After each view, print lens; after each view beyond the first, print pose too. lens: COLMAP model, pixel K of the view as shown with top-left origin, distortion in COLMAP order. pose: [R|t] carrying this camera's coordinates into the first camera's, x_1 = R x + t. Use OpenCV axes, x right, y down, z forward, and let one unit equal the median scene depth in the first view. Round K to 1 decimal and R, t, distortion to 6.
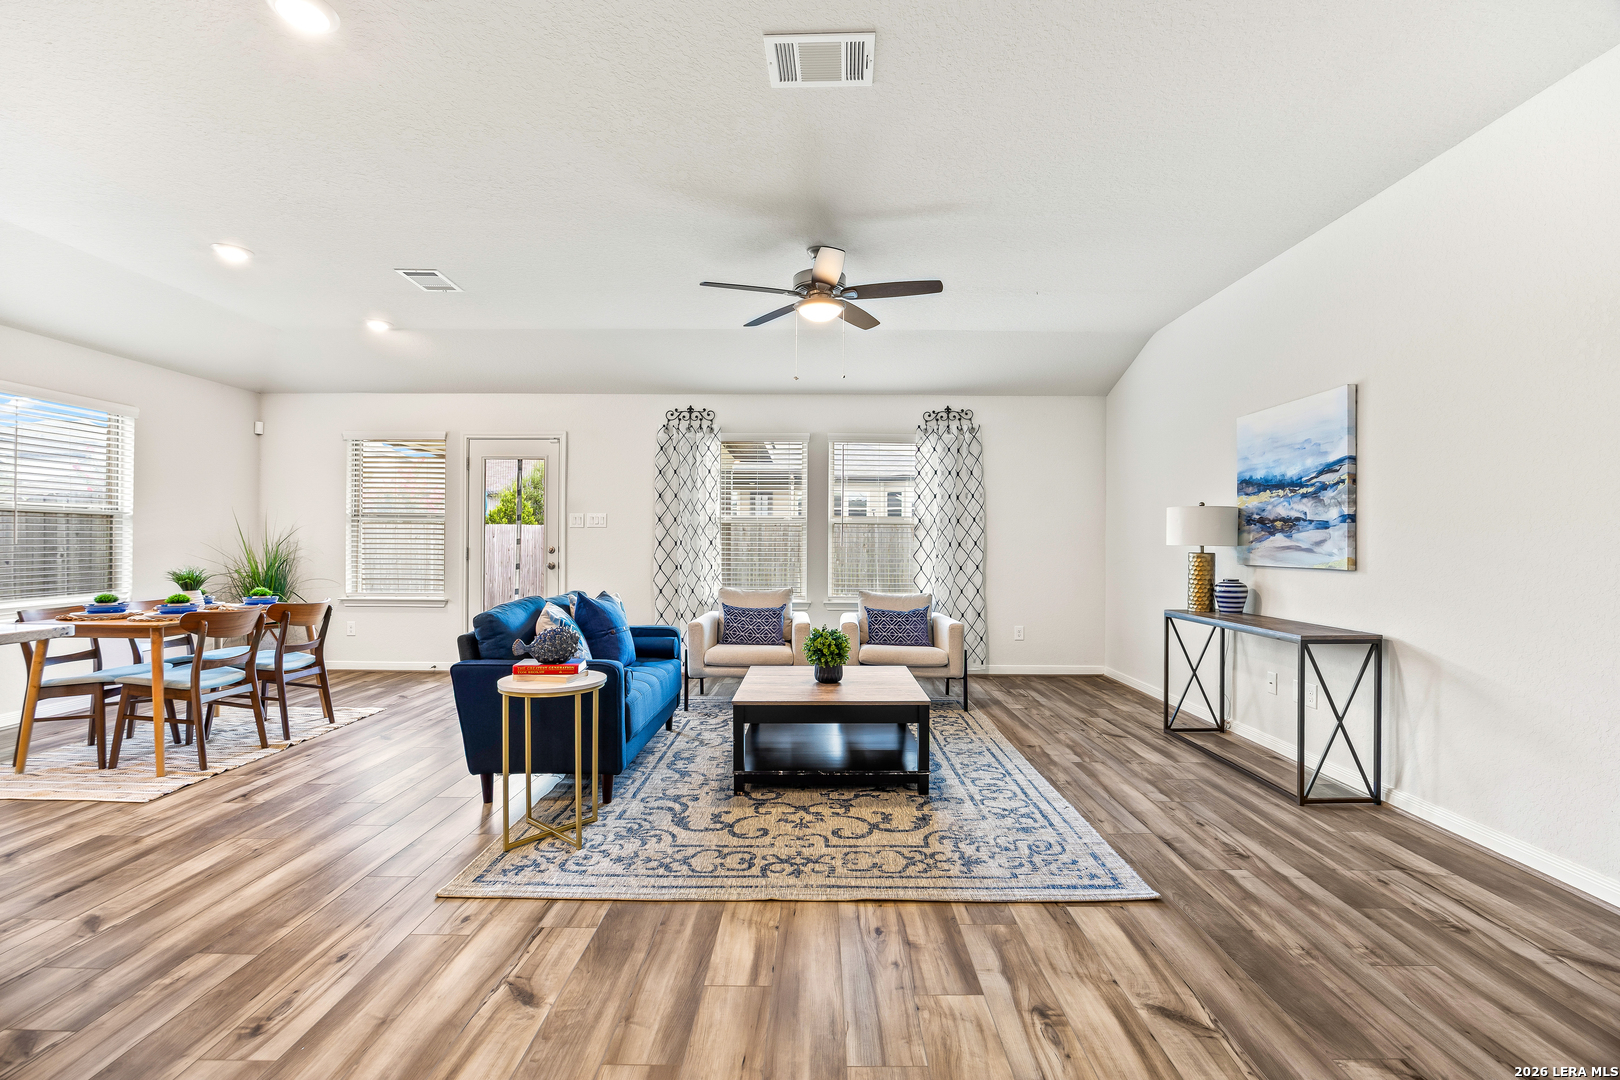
lens RADIAL K [[712.9, 0, 810.0], [0, 712.9, 540.0], [0, 0, 1]] dist [-0.023432, 0.000305]
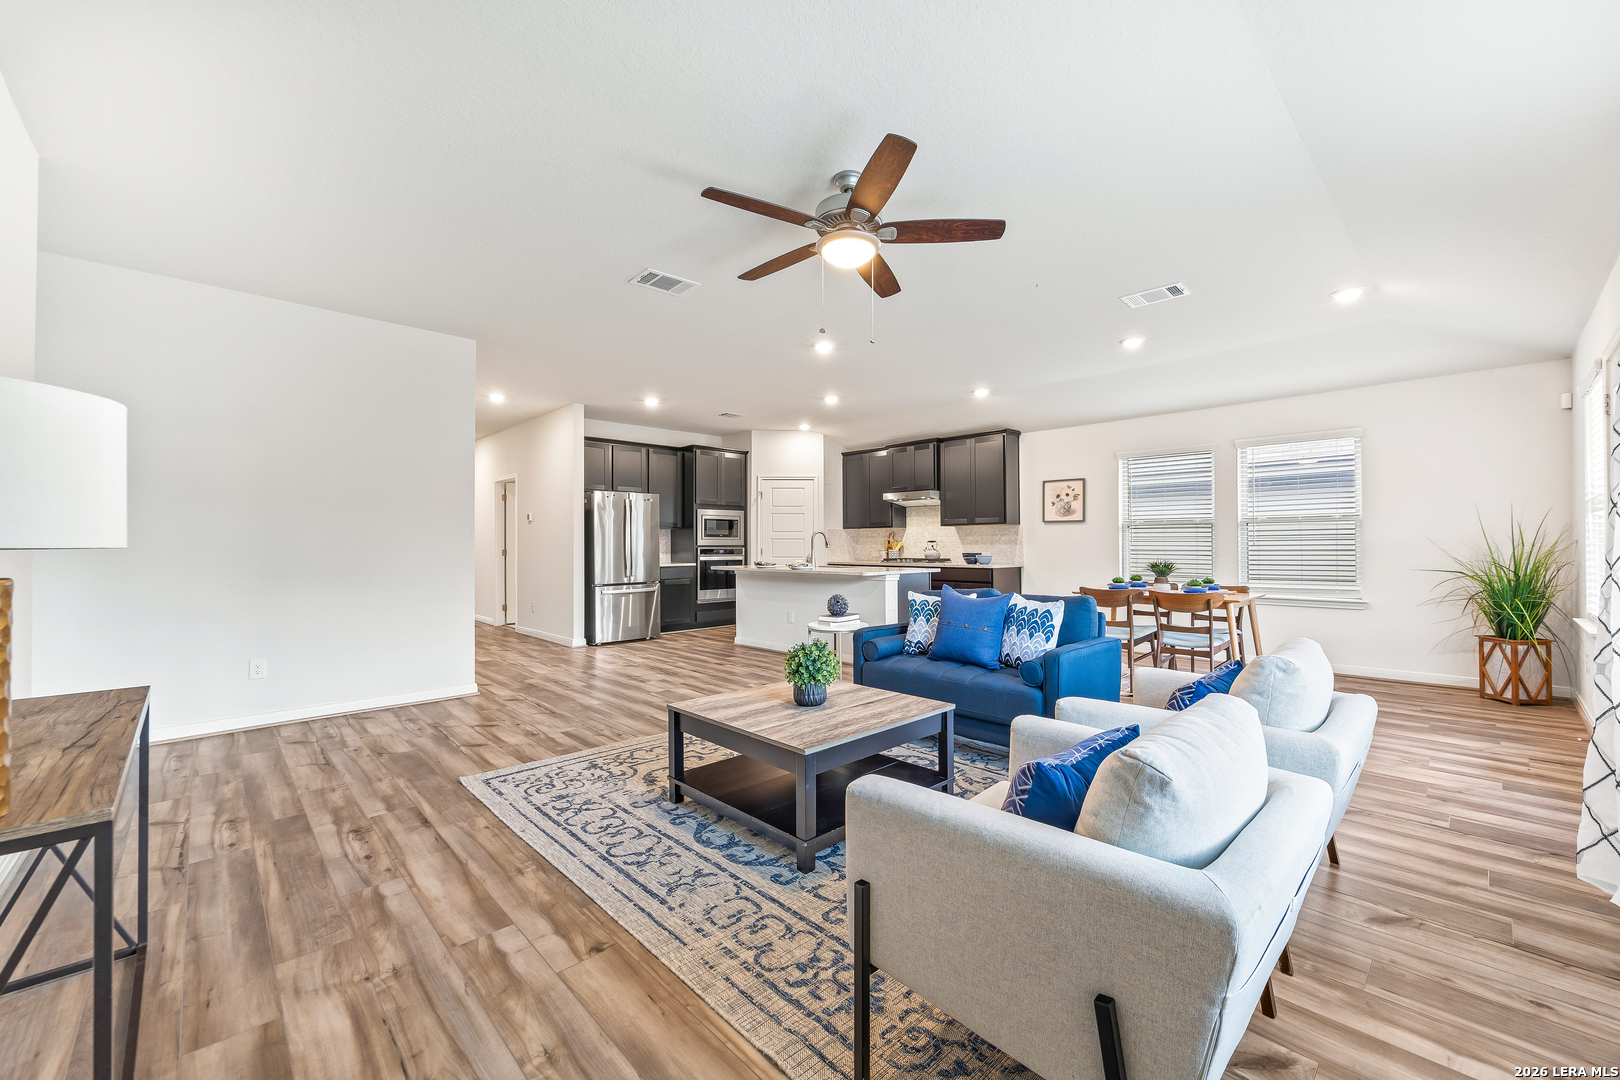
lens RADIAL K [[625.9, 0, 810.0], [0, 625.9, 540.0], [0, 0, 1]] dist [-0.000649, -0.004222]
pose [[-0.717021, -0.007694, -0.697010, 0.618213], [0.003897, 0.999879, -0.015046, 0.013346], [0.697041, -0.013504, -0.716904, 1.720327]]
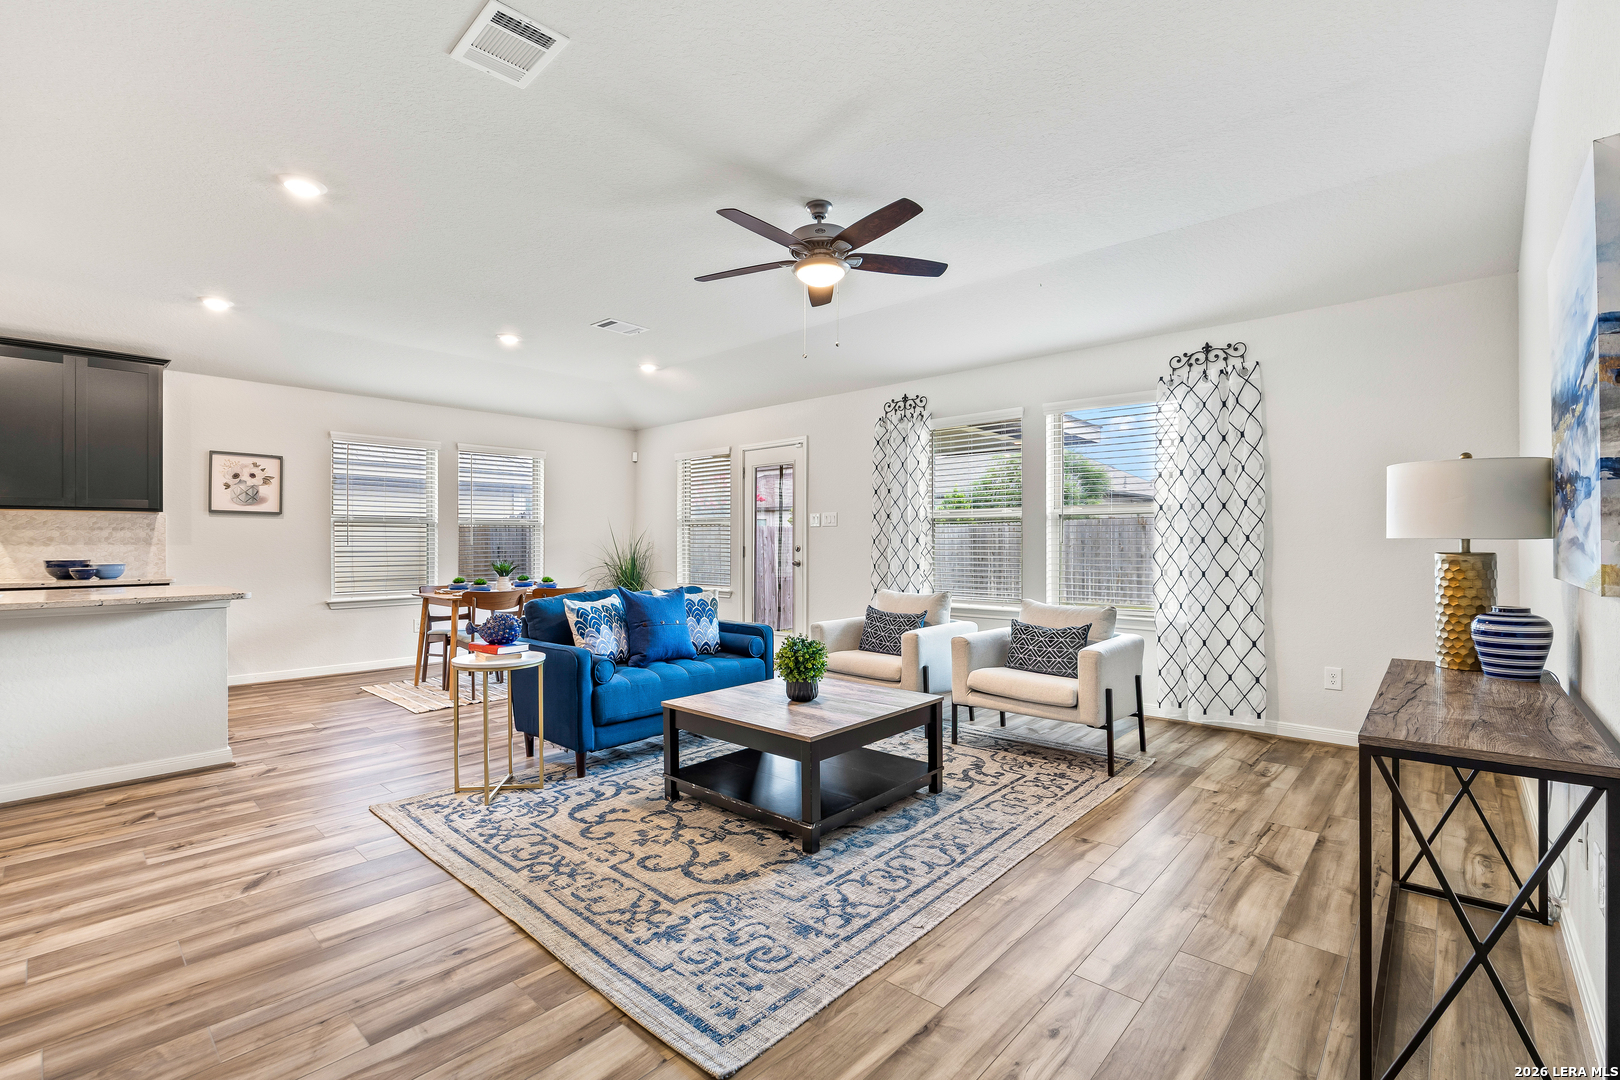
lens RADIAL K [[722.7, 0, 805.2], [0, 722.7, 542.7], [0, 0, 1]] dist [-0.020580, 0.000700]
pose [[0.738035, -0.006187, -0.674734, 0.695790], [0.009858, 0.999950, 0.001615, 0.006315], [0.674691, -0.007843, 0.738059, 0.392008]]
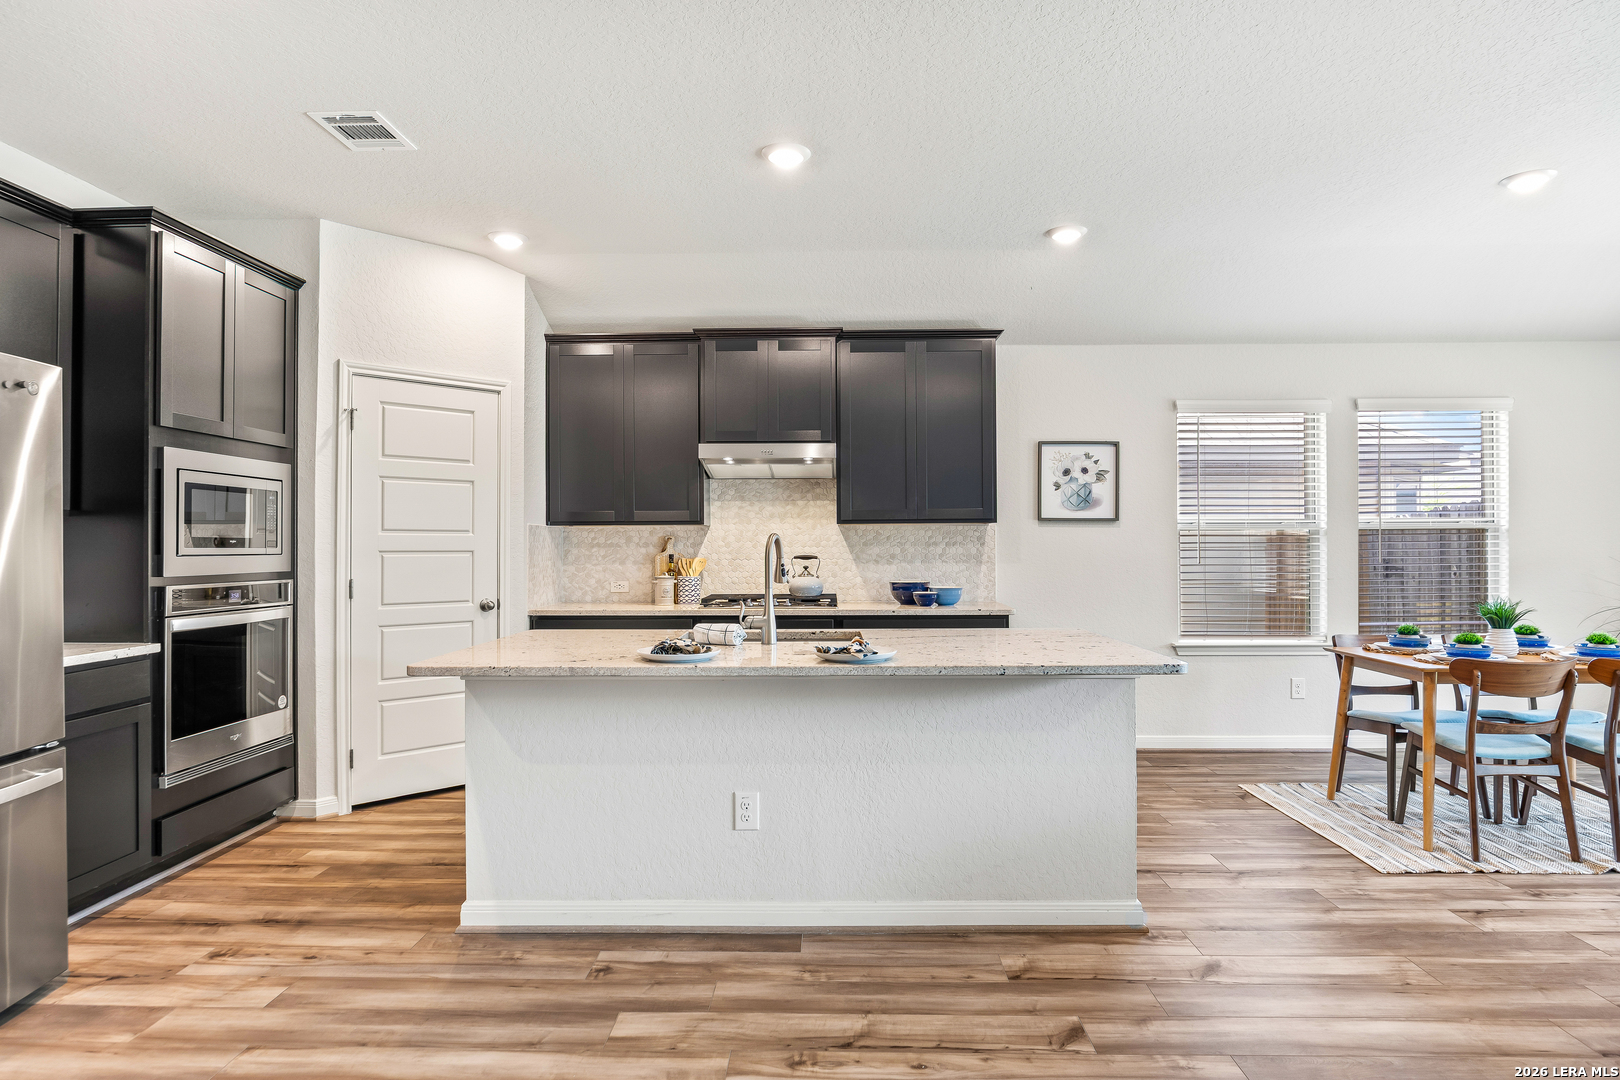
lens RADIAL K [[894.8, 0, 819.4], [0, 894.8, 542.8], [0, 0, 1]] dist [-0.006547, -0.001404]
pose [[-0.016366, -0.006735, -0.999843, 0.154728], [0.011260, 0.999913, -0.006920, -0.031031], [0.999803, -0.011372, -0.016289, 0.305118]]
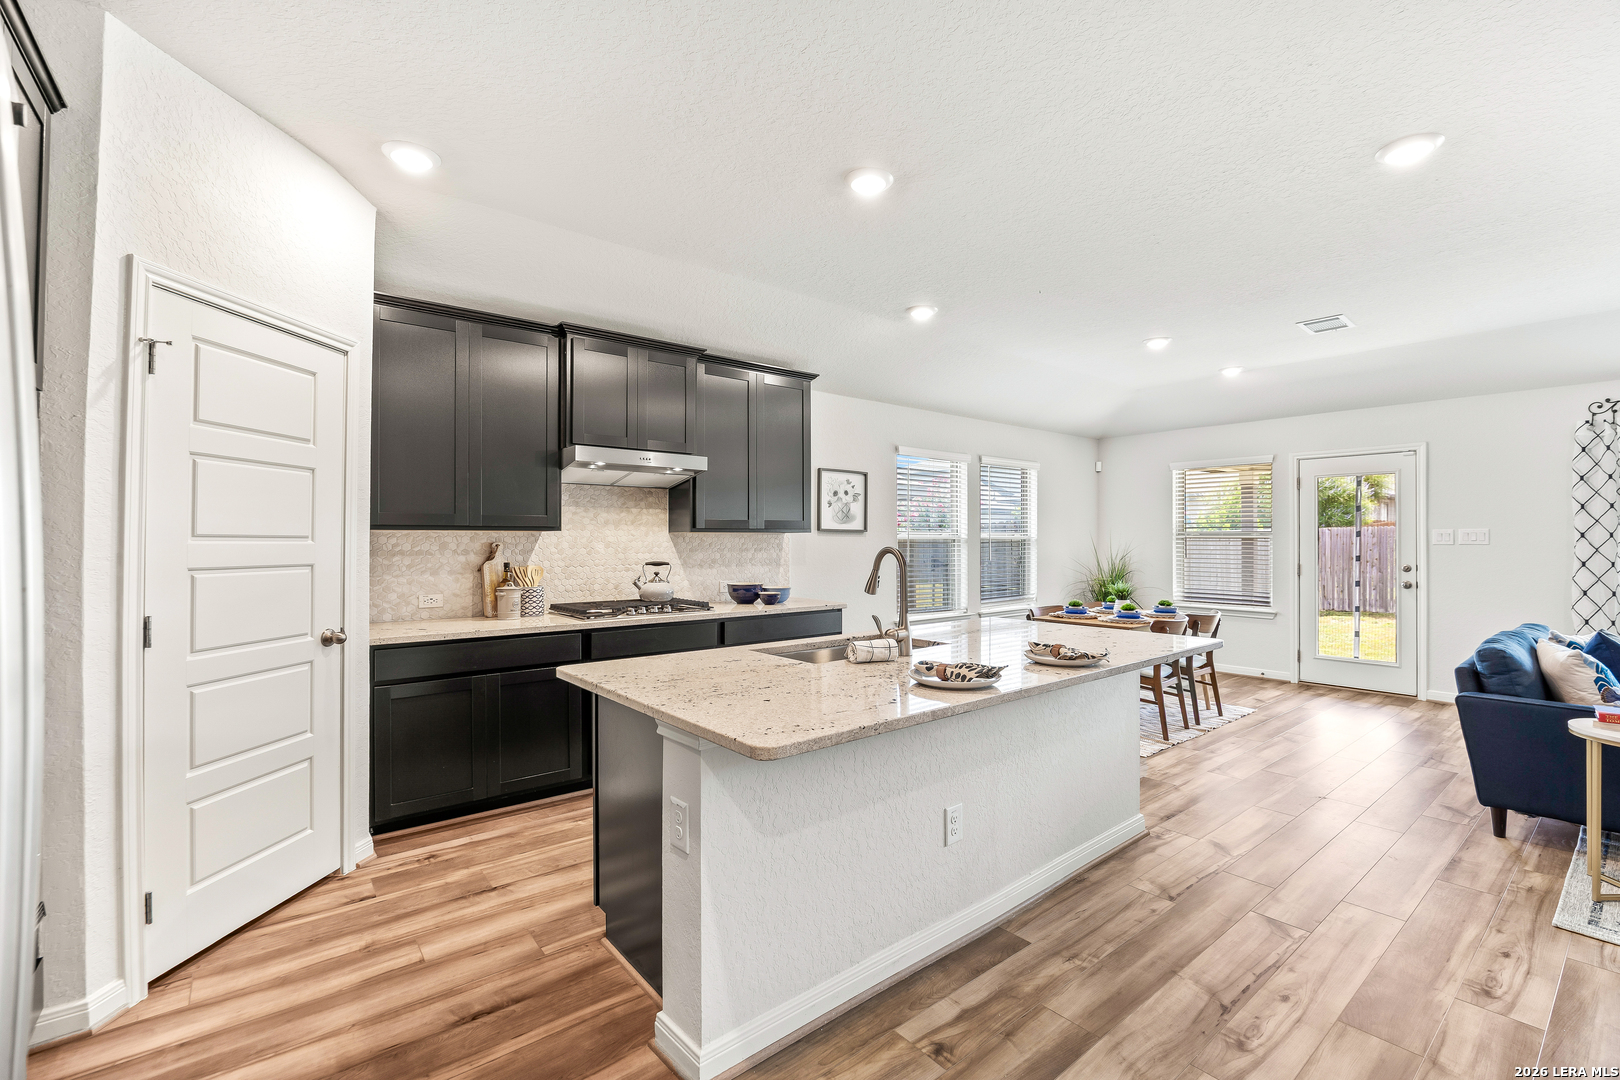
lens RADIAL K [[675.0, 0, 802.4], [0, 675.0, 539.2], [0, 0, 1]] dist [-0.007500, 0.000326]
pose [[0.628922, -0.006854, -0.777439, -0.321321], [0.009521, 0.999954, -0.001113, -0.058944], [0.777410, -0.006702, 0.628958, -0.351401]]
